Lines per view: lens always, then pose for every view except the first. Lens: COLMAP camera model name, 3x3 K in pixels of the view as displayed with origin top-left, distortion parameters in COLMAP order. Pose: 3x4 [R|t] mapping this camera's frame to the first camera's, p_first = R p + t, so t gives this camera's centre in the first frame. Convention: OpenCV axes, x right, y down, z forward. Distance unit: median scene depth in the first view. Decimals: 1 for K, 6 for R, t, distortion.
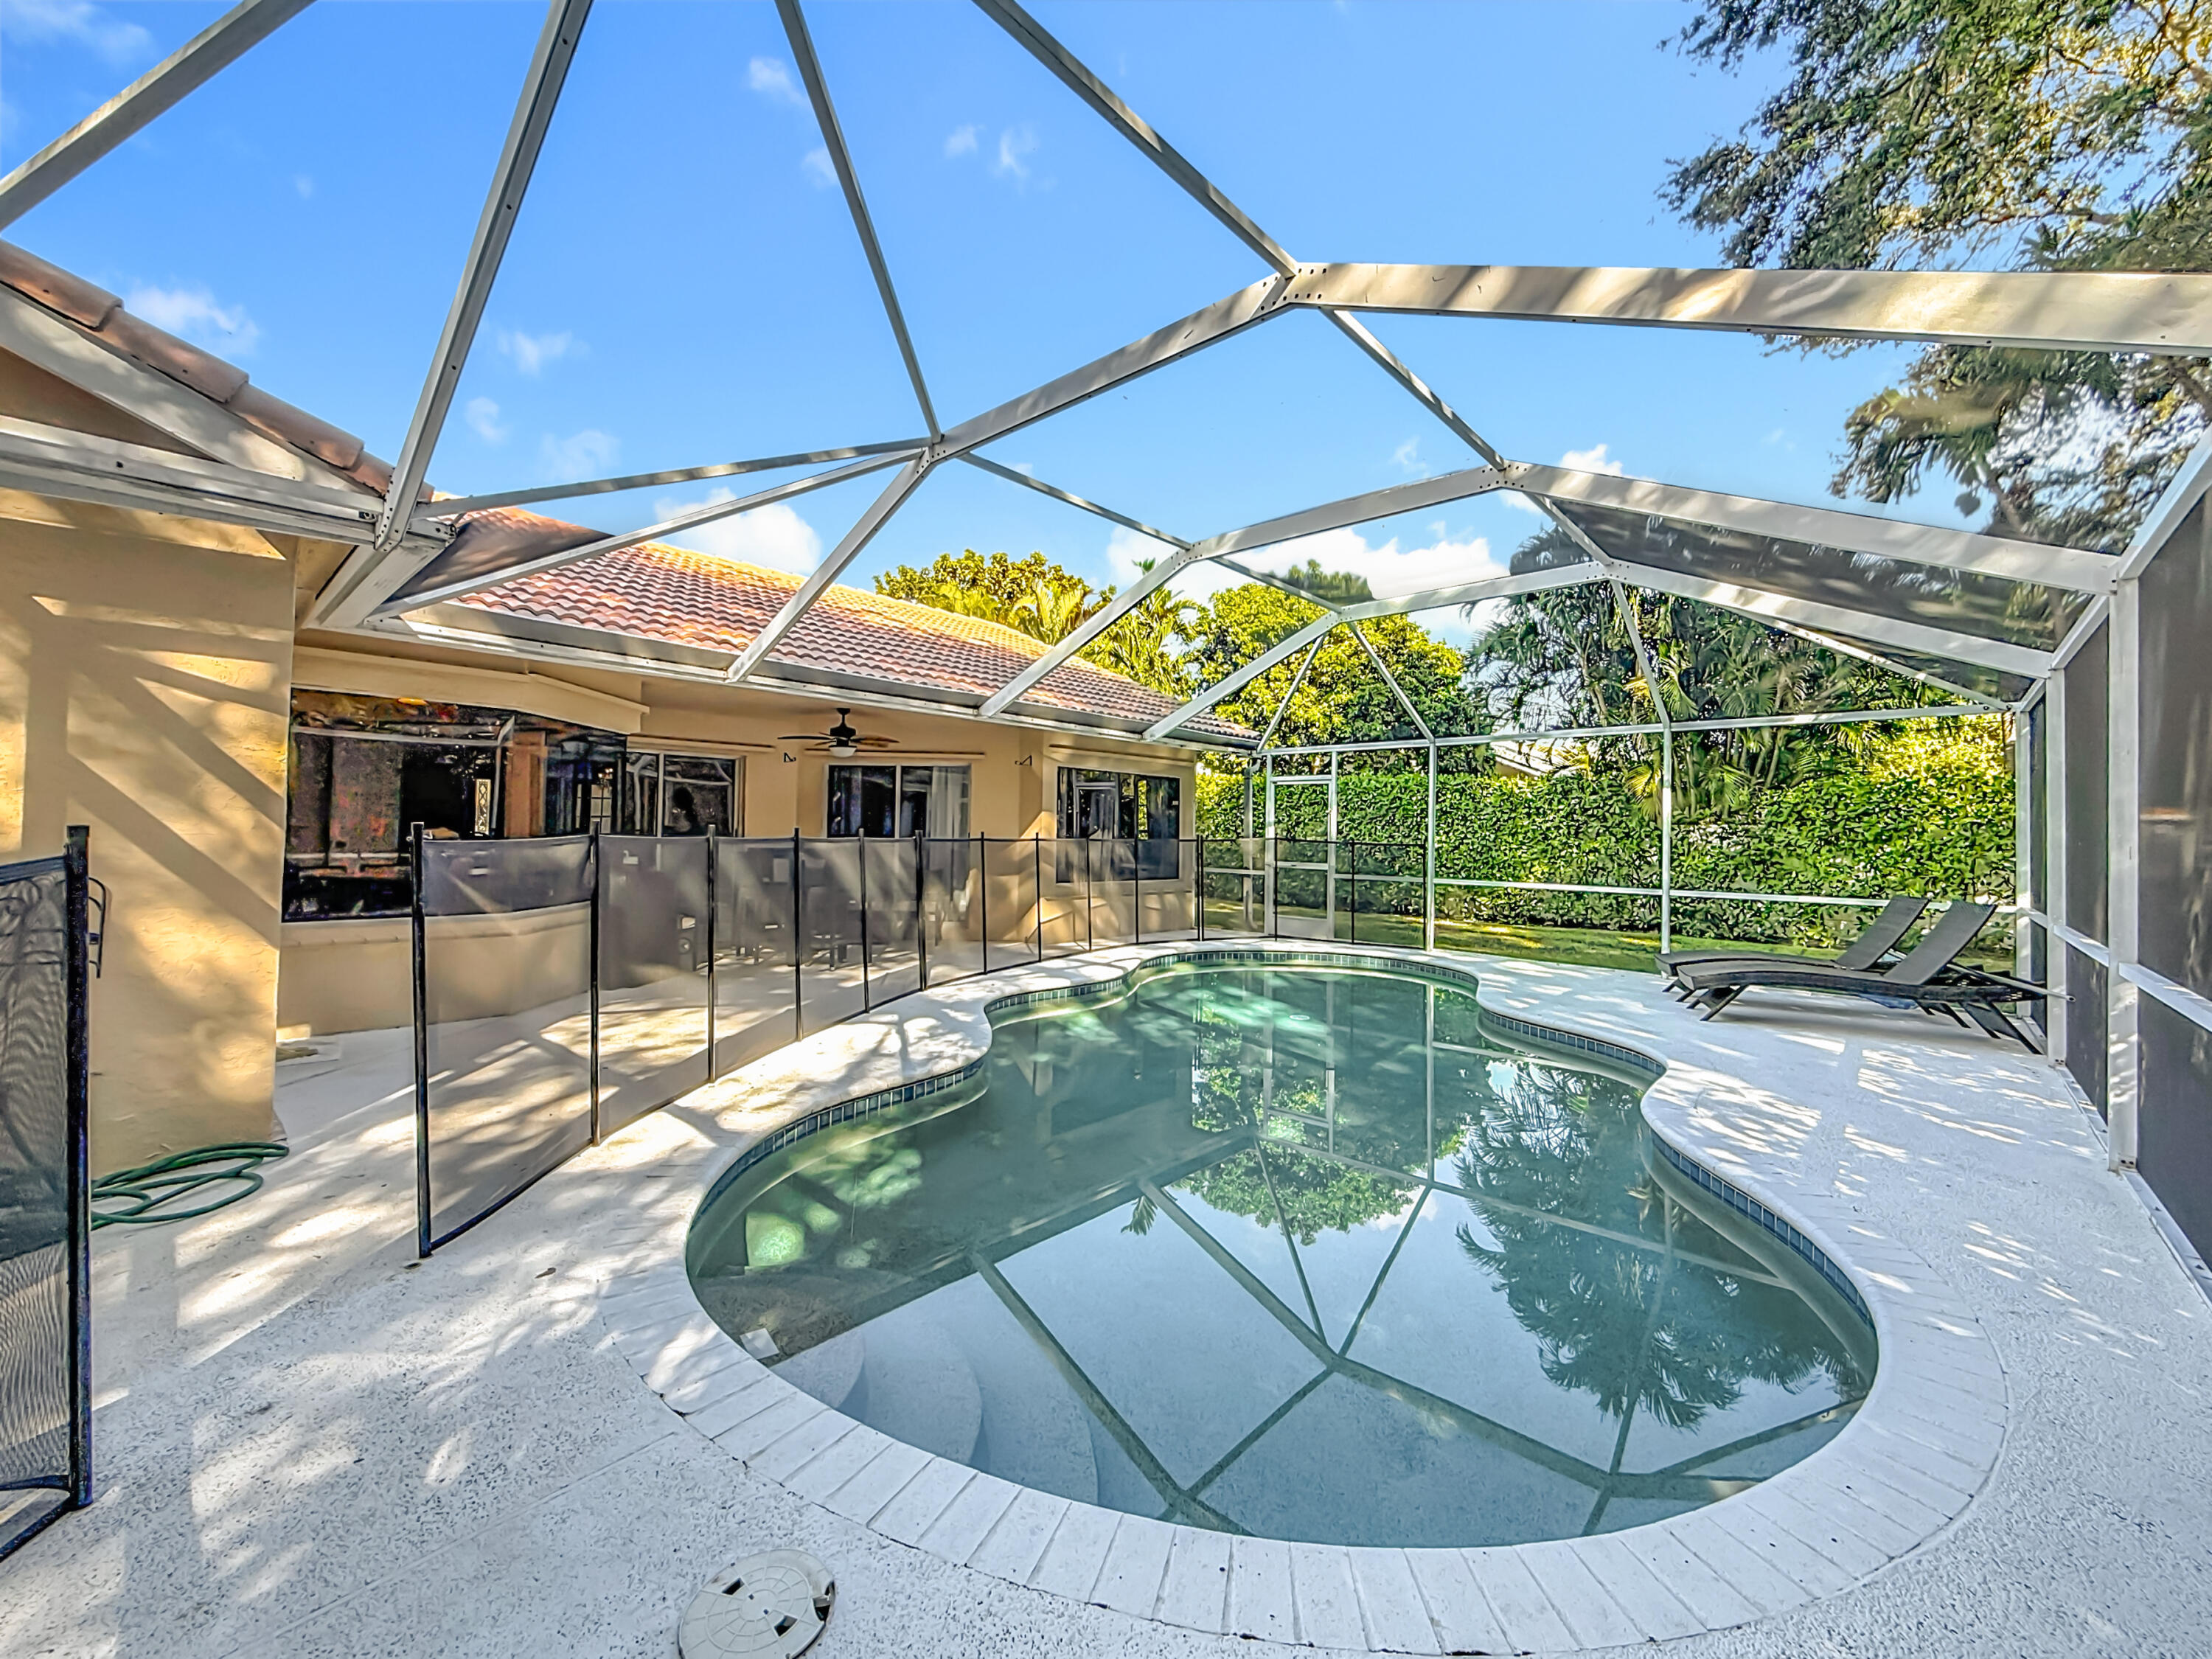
lens RADIAL K [[899.1, 0, 1110.8], [0, 899.1, 824.7], [0, 0, 1]] dist [0.000935, 0.000092]
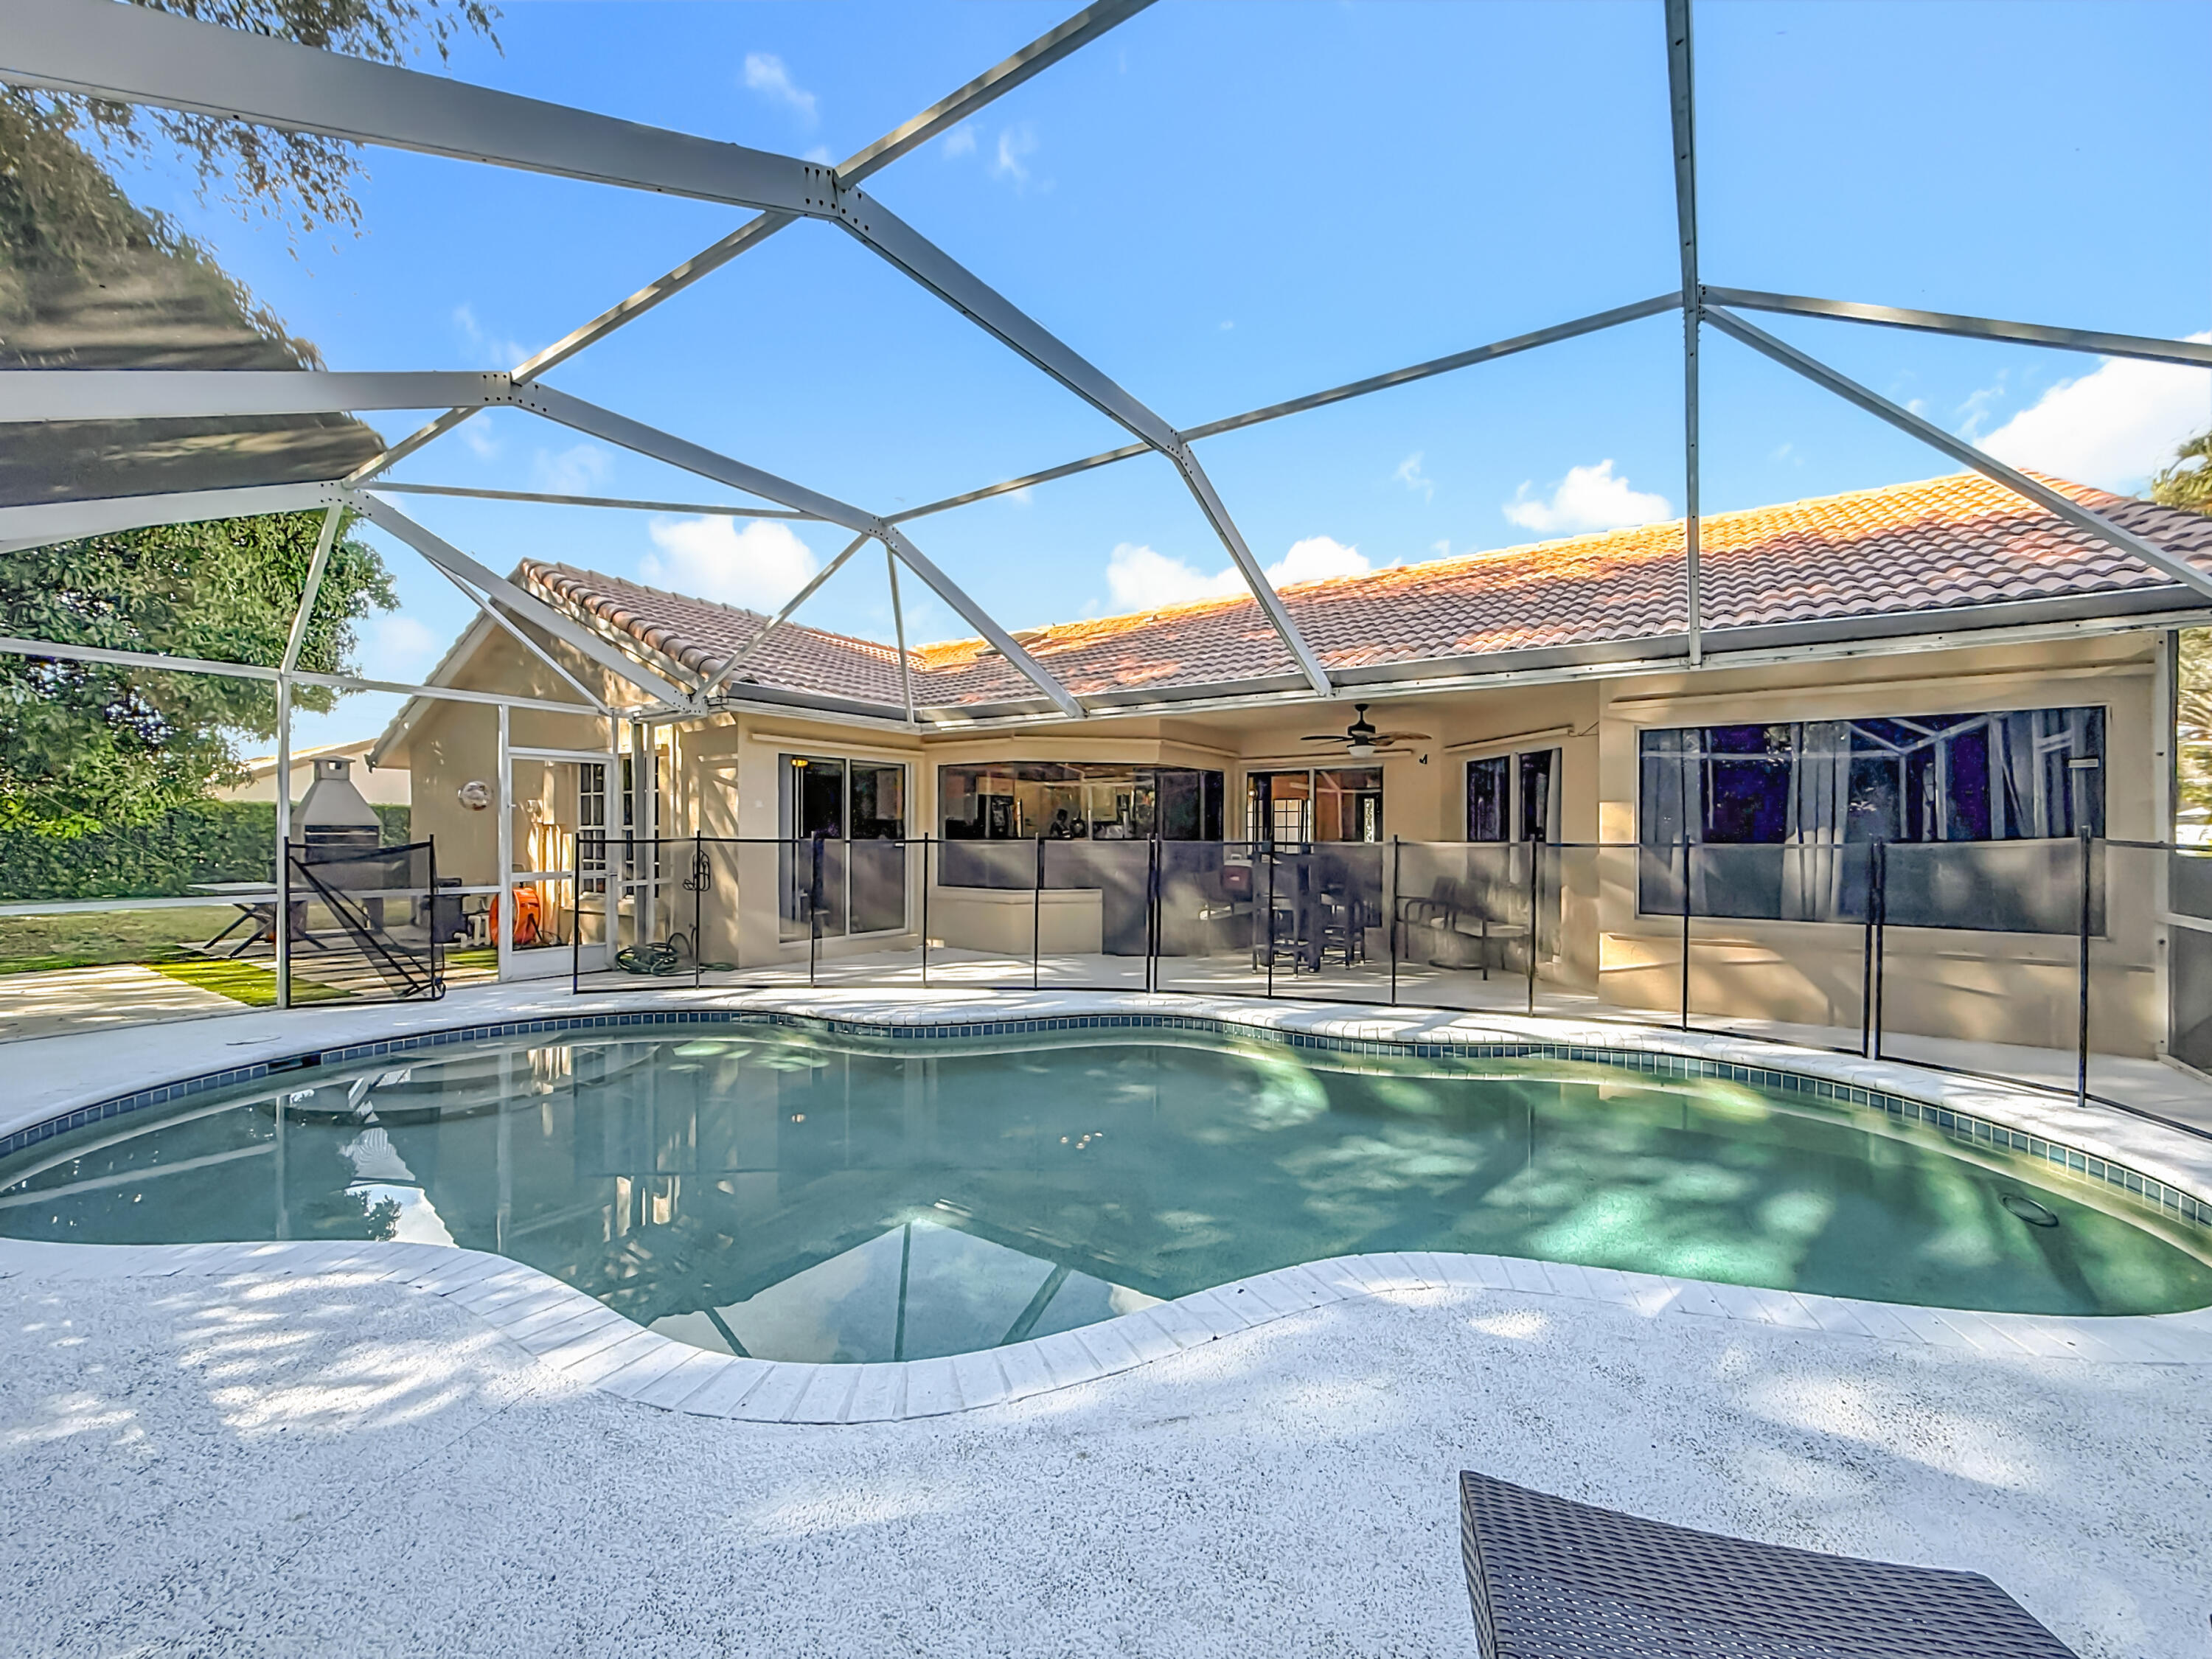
lens RADIAL K [[899.1, 0, 1110.8], [0, 899.1, 824.7], [0, 0, 1]] dist [0.000935, 0.000092]
pose [[0.138370, -0.020147, -0.990176, 0.696460], [0.013650, 0.999737, -0.018435, 0.012454], [0.990287, -0.010965, 0.138609, 0.725335]]
